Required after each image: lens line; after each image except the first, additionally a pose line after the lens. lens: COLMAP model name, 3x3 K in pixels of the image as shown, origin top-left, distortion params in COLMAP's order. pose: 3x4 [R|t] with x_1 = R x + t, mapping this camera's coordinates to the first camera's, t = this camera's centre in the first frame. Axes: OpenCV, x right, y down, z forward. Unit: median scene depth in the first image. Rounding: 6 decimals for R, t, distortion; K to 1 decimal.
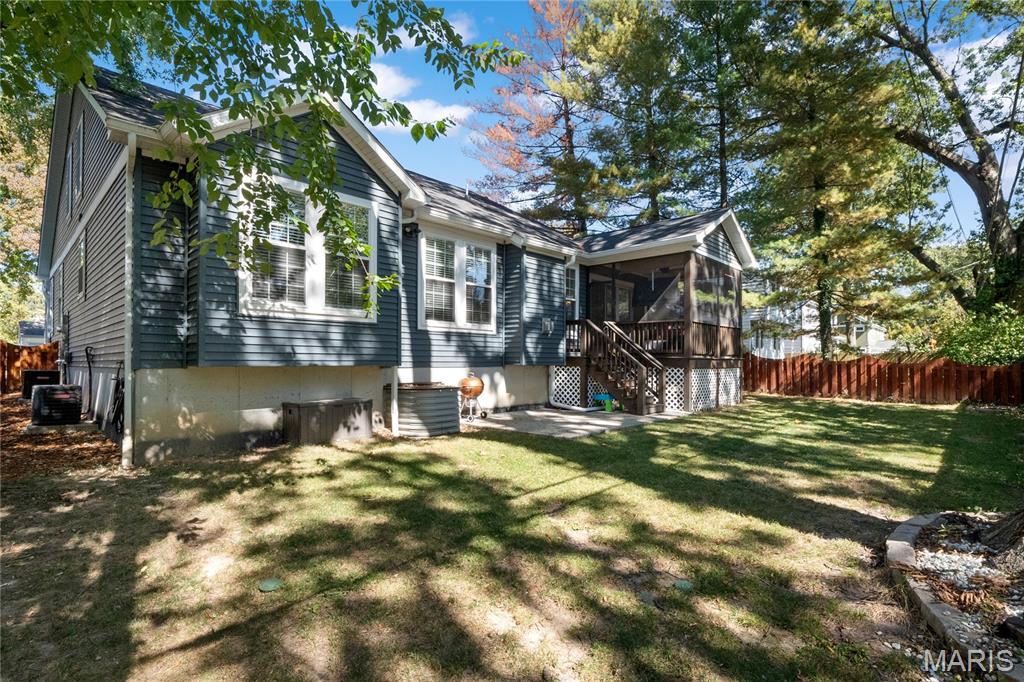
lens RADIAL K [[482.4, 0, 511.0], [0, 482.4, 349.3], [0, 0, 1]] dist [0.000887, 0.000055]
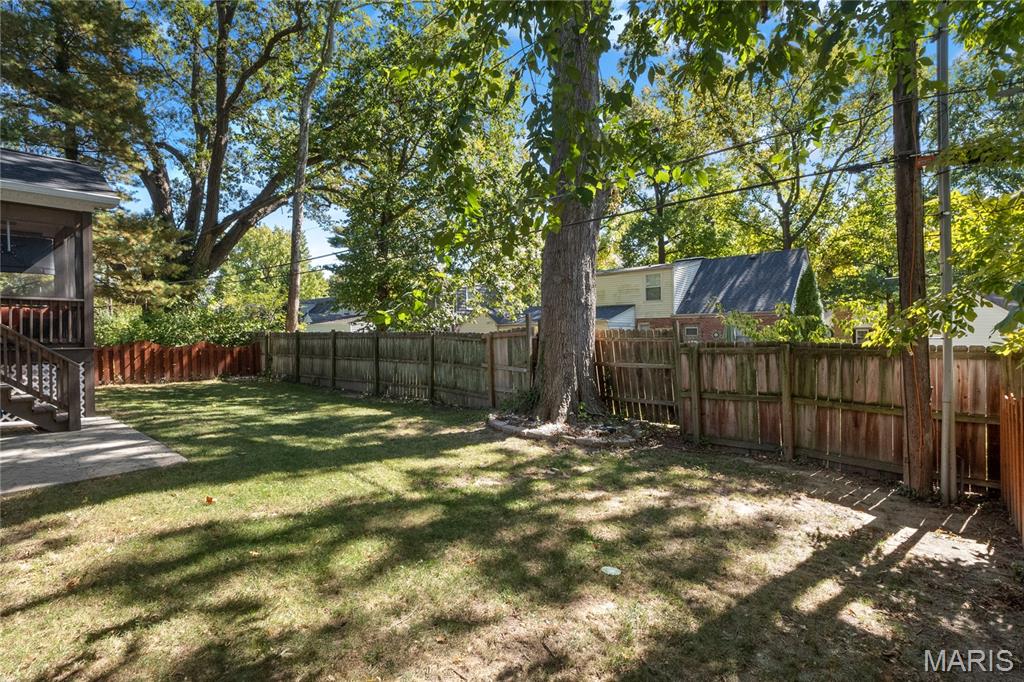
lens RADIAL K [[482.4, 0, 510.3], [0, 482.4, 336.8], [0, 0, 1]] dist [0.000887, 0.000055]
pose [[-0.037973, -0.004328, 0.999269, -1.323615], [-0.012342, 0.999916, 0.003862, -0.031532], [-0.999203, -0.012187, -0.038023, 1.122341]]
